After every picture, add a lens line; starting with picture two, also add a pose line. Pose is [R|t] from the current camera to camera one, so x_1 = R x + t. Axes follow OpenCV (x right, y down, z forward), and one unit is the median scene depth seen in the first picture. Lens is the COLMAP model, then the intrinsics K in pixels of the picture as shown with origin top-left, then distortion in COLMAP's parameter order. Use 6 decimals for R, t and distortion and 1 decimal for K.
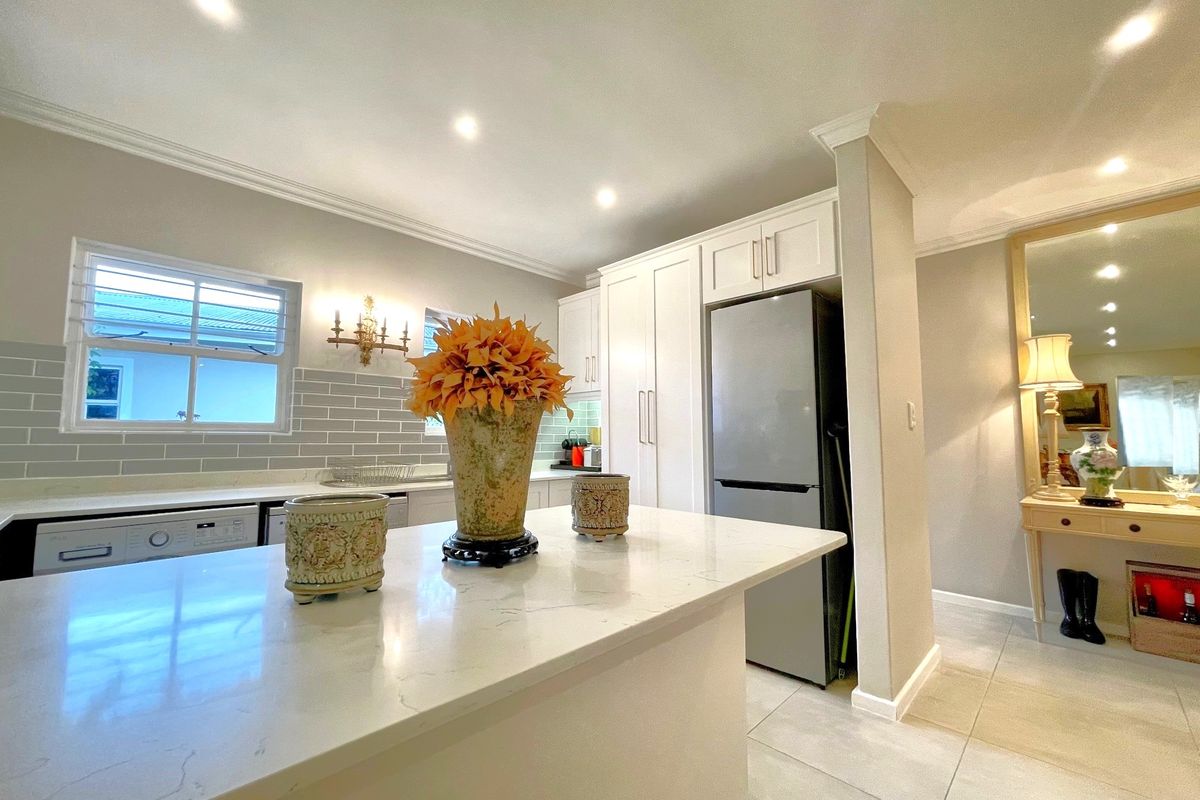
lens RADIAL K [[481.5, 0, 600.9], [0, 481.5, 399.7], [0, 0, 1]] dist [0.001921, 0.000130]
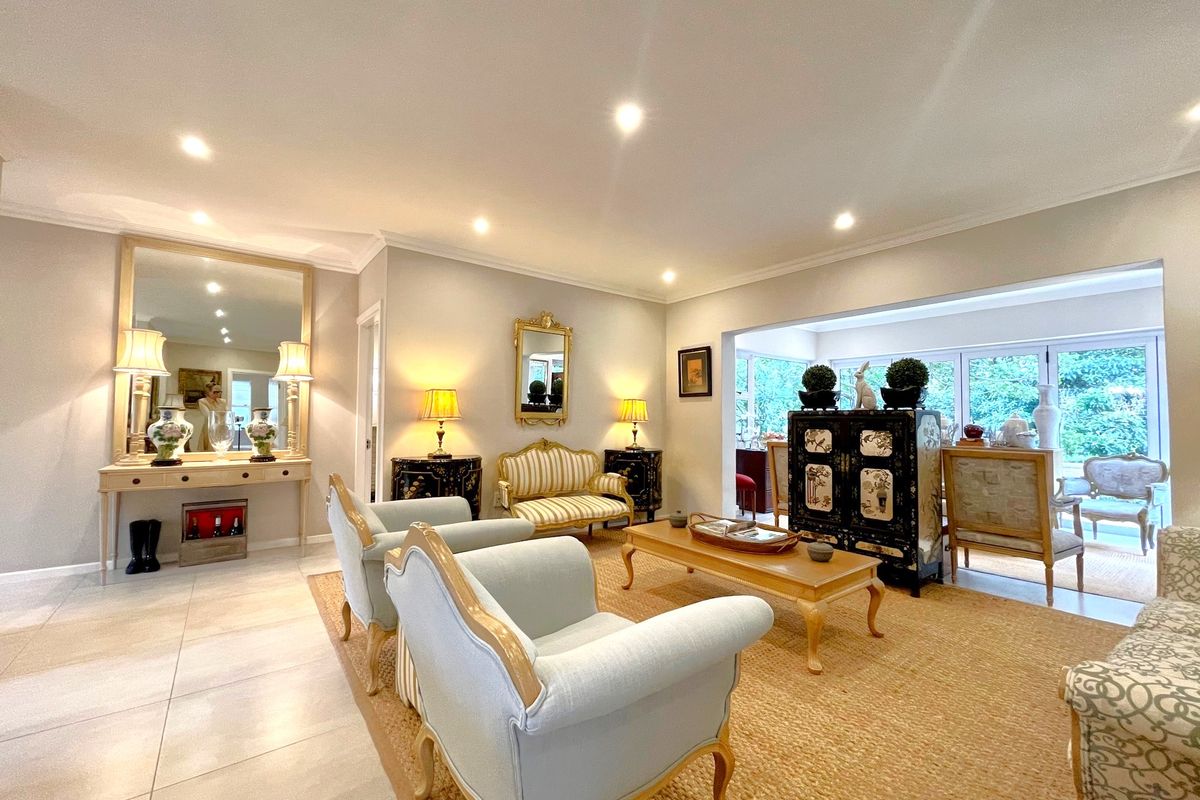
lens RADIAL K [[481.5, 0, 592.5], [0, 481.5, 398.6], [0, 0, 1]] dist [0.001921, 0.000130]
pose [[0.138710, 0.039829, 0.989532, -0.108336], [-0.084008, 0.996063, -0.028316, -0.022040], [-0.986764, -0.079201, 0.141509, -0.298602]]
